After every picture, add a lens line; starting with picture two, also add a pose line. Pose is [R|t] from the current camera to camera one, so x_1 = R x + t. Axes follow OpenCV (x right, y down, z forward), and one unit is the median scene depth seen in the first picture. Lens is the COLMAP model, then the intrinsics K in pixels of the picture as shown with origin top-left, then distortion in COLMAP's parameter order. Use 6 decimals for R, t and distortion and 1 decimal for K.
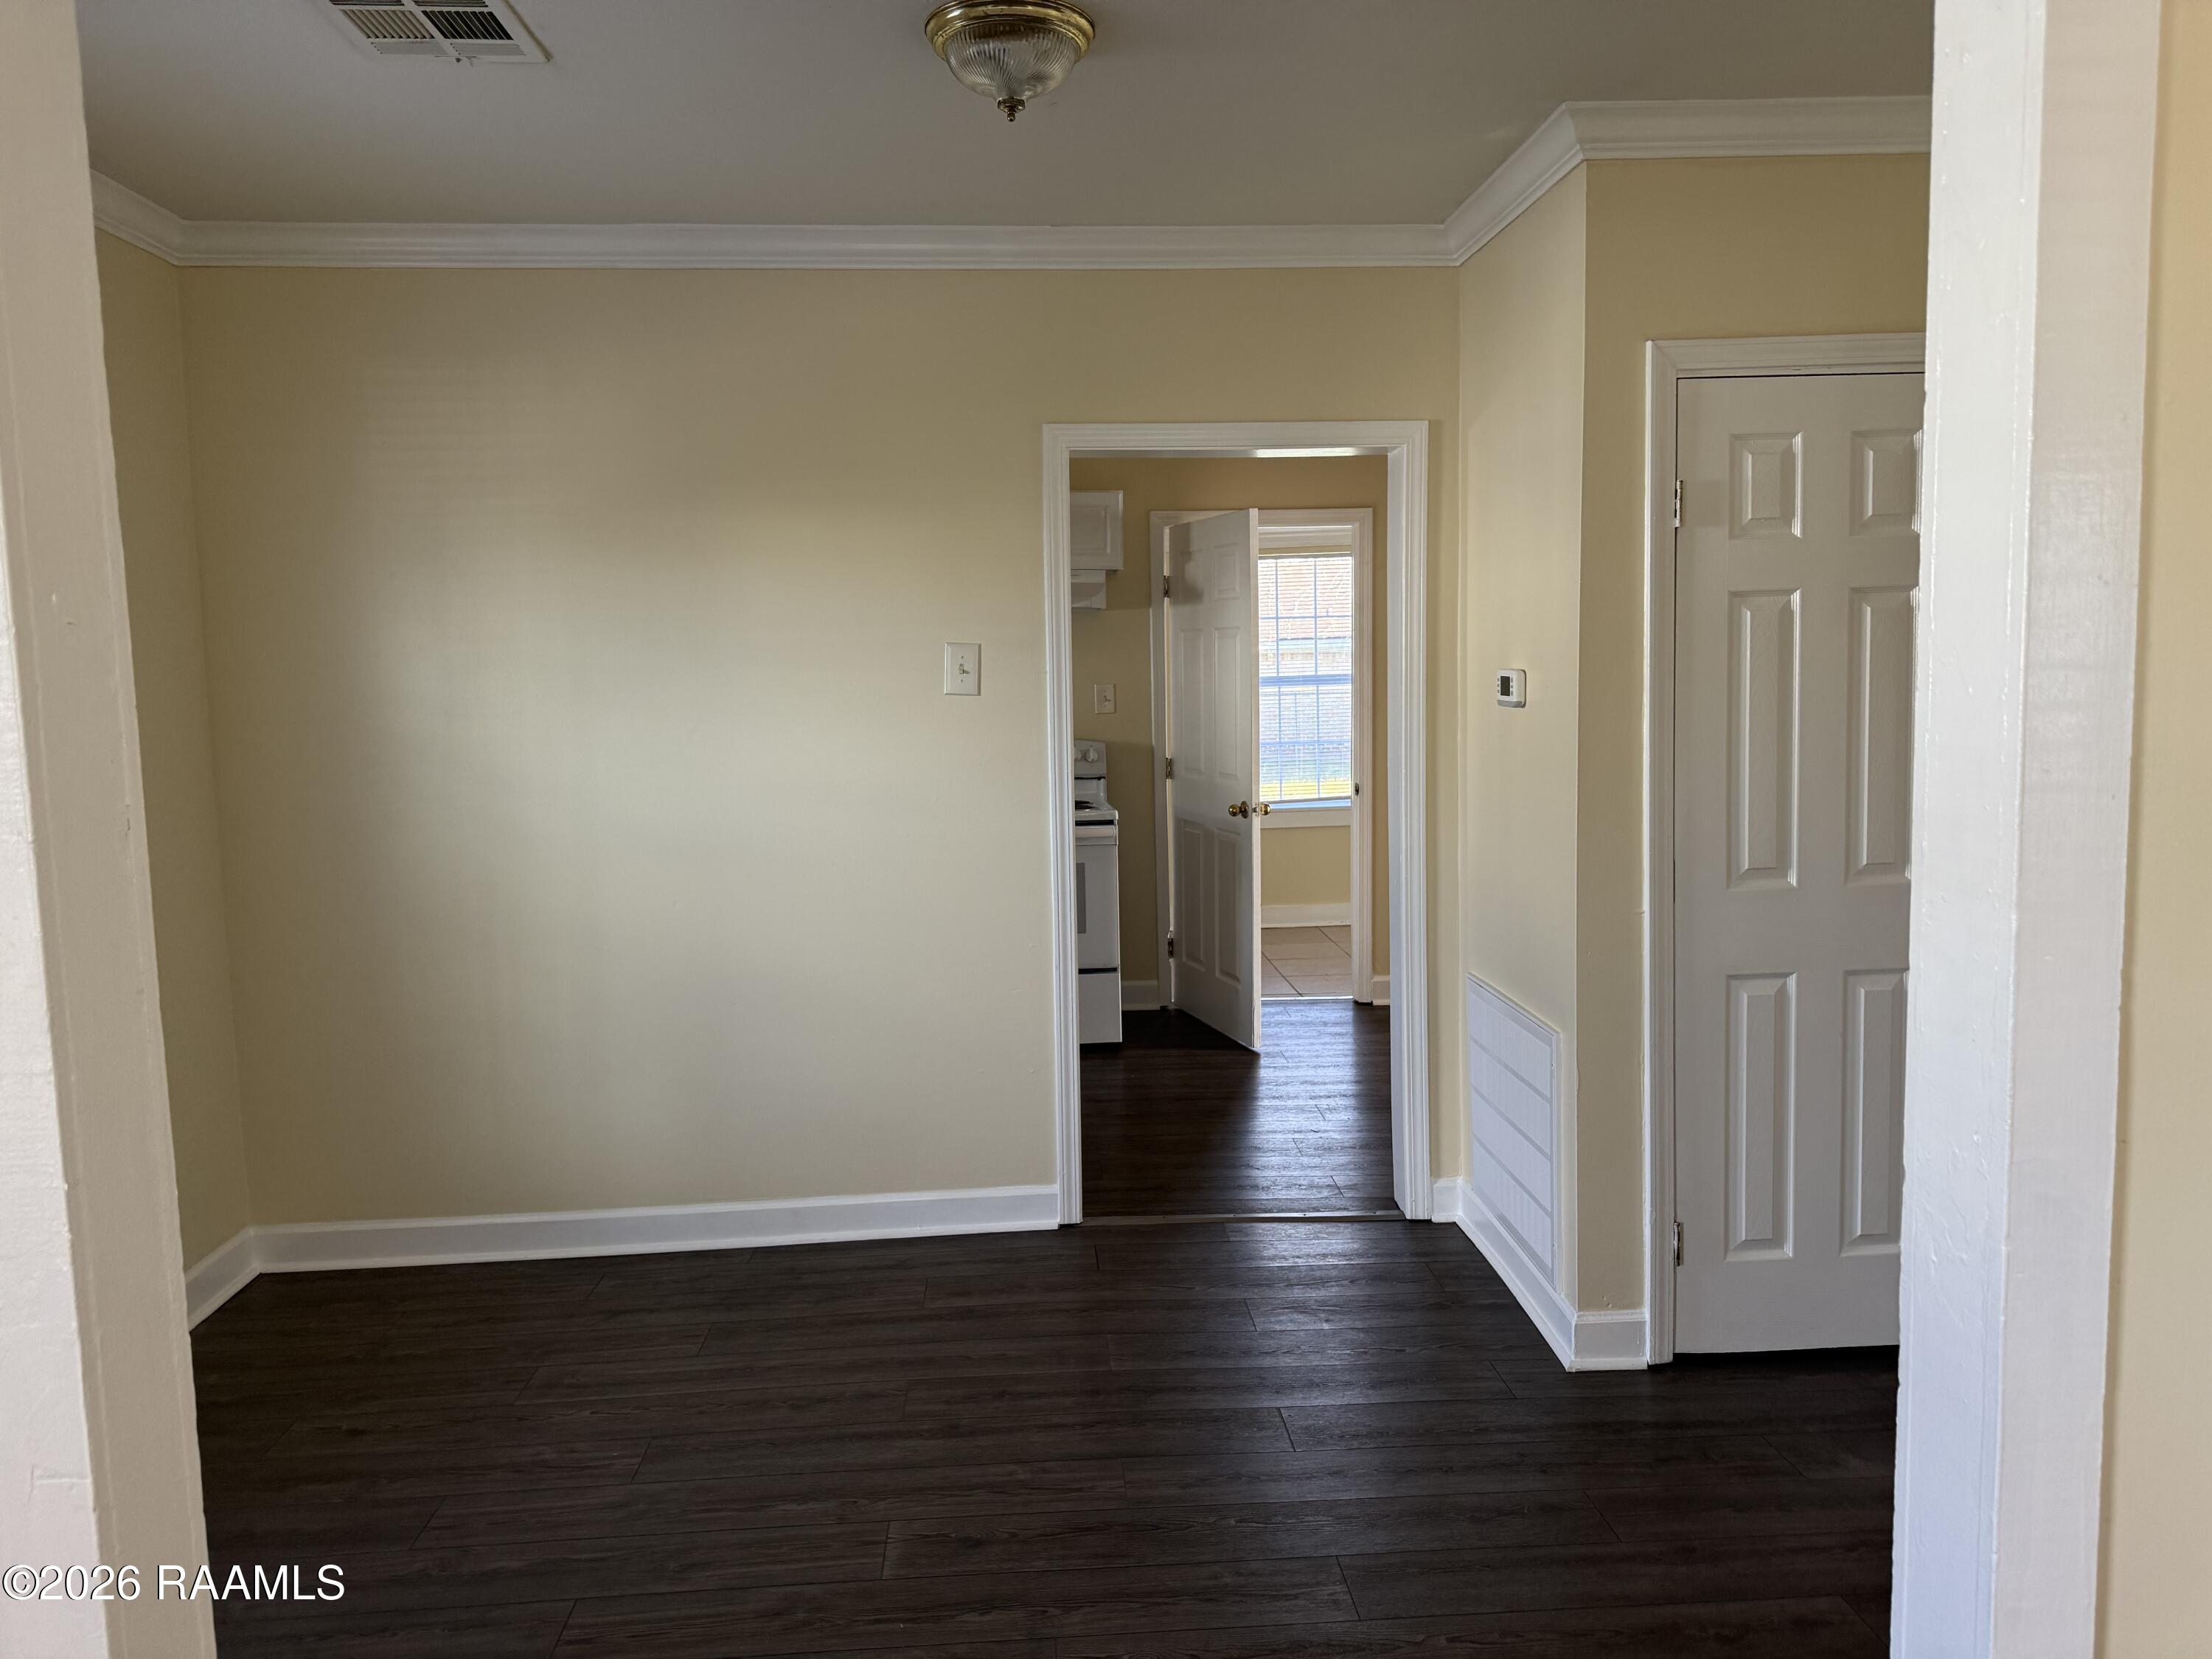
lens RADIAL K [[1553.7, 0, 1107.8], [0, 1553.7, 821.9], [0, 0, 1]] dist [0.038511, -0.058288]
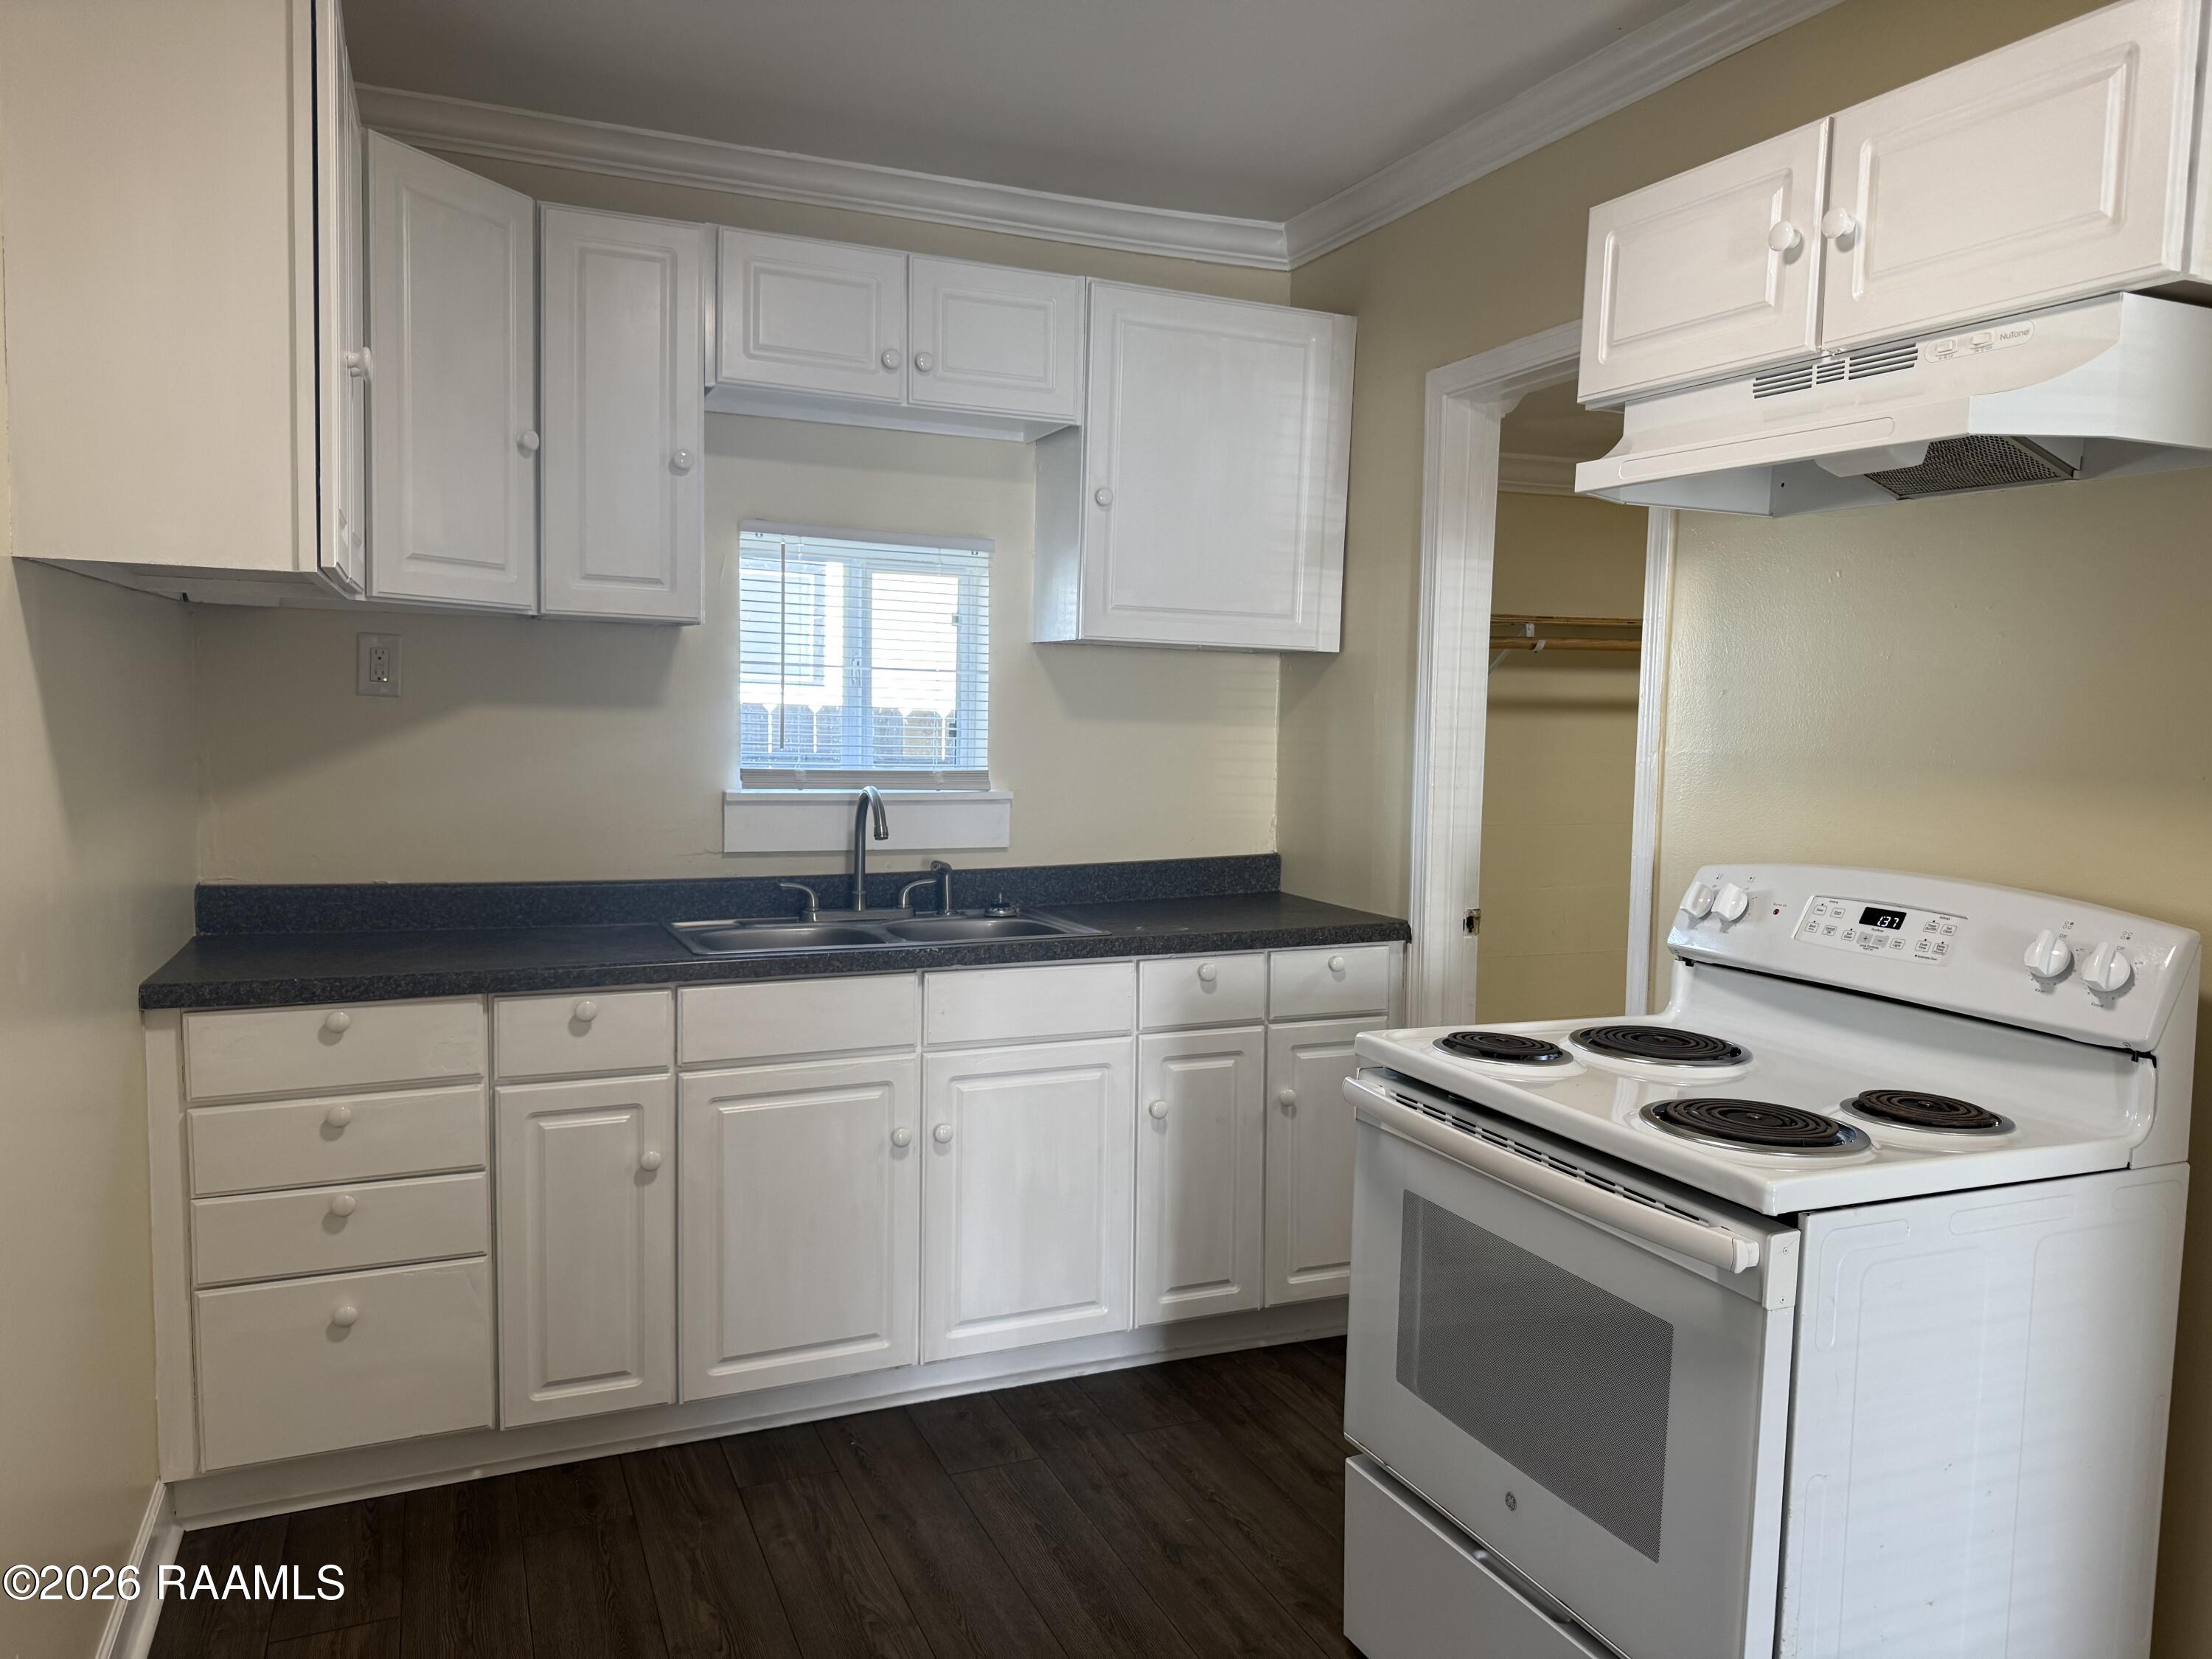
lens RADIAL K [[1553.7, 0, 1098.9], [0, 1553.7, 826.5], [0, 0, 1]] dist [0.038511, -0.058288]
pose [[0.336143, 0.096251, -0.936880, 0.191447], [-0.118269, 0.991203, 0.059398, -0.063506], [0.934356, 0.090837, 0.344570, 0.722985]]
